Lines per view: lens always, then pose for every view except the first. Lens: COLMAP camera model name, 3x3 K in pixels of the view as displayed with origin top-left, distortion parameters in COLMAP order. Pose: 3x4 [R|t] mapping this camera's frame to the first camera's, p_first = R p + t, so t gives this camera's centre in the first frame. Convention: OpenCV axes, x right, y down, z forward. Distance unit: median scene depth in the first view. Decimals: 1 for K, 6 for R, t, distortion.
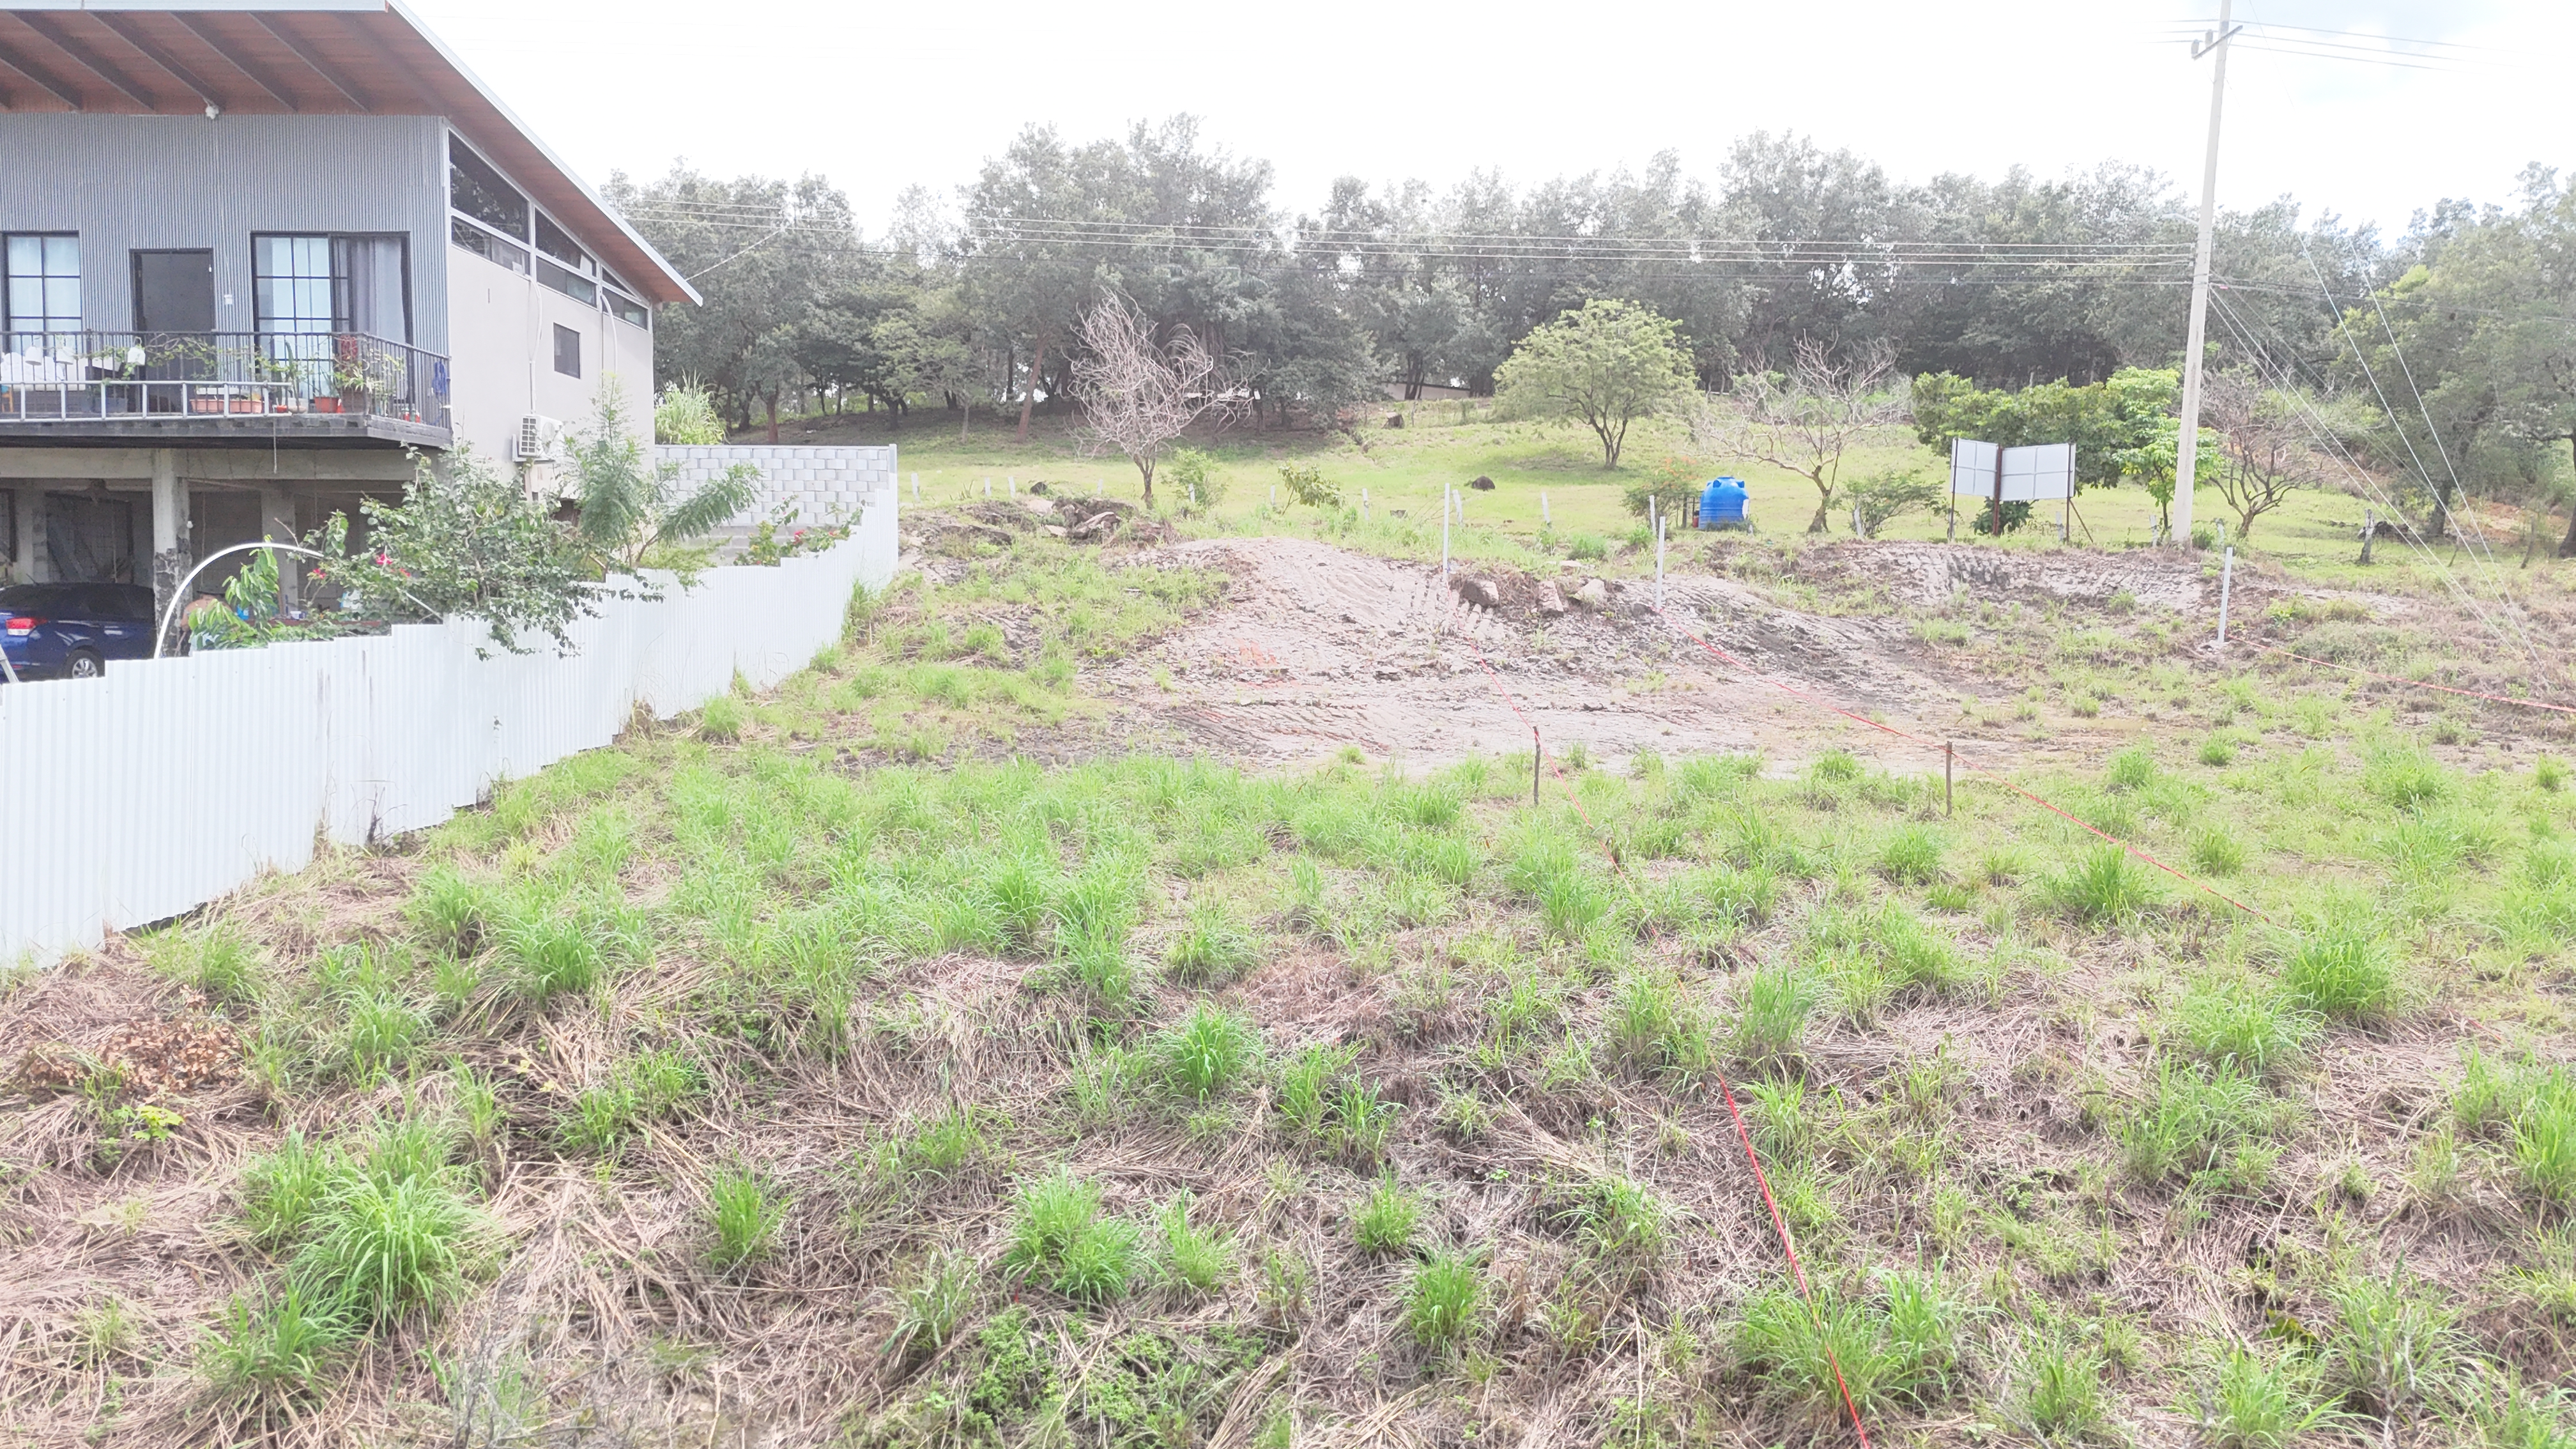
lens RADIAL K [[1894.9, 0, 1288.0], [0, 1894.9, 724.5], [0, 0, 1]] dist [0.082709, -0.090554]
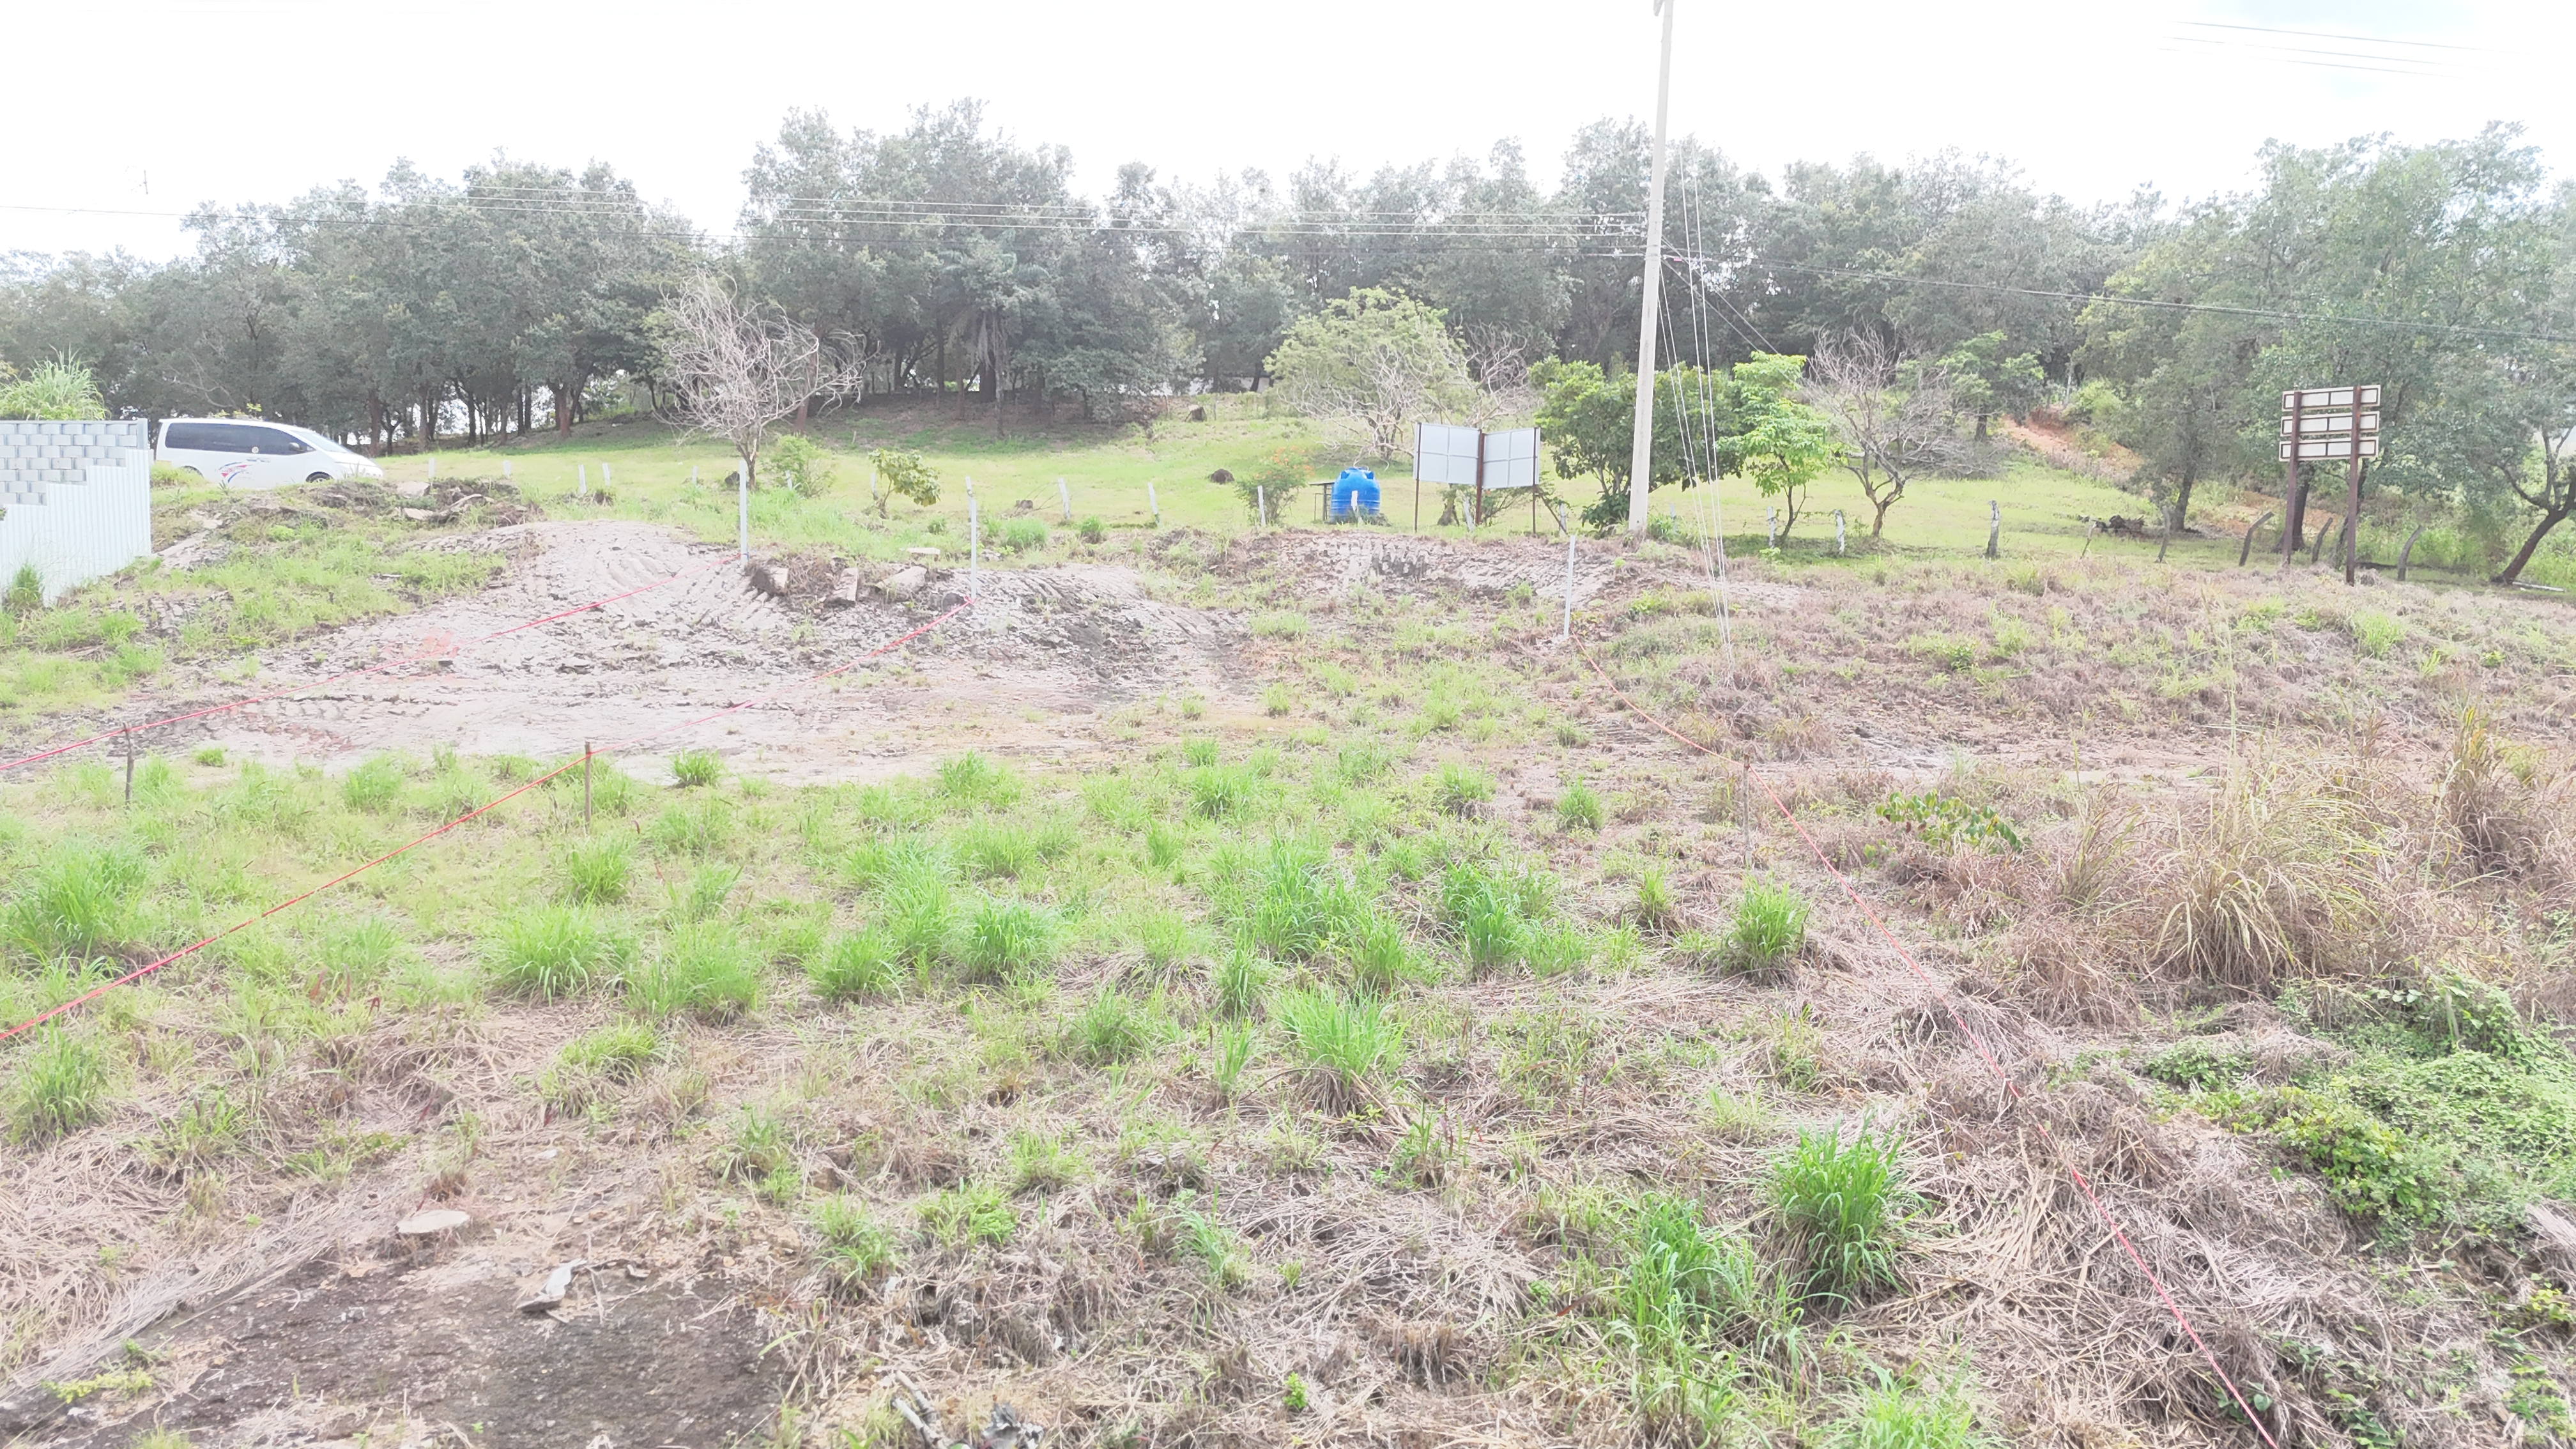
lens RADIAL K [[1873.9, 0, 1287.4], [0, 1873.9, 772.1], [0, 0, 1]] dist [0.062750, -0.085322]
pose [[0.999642, 0.004165, -0.026420, 0.140787], [-0.003498, 0.999675, 0.025236, 0.000035], [0.026517, -0.025134, 0.999332, 0.032160]]
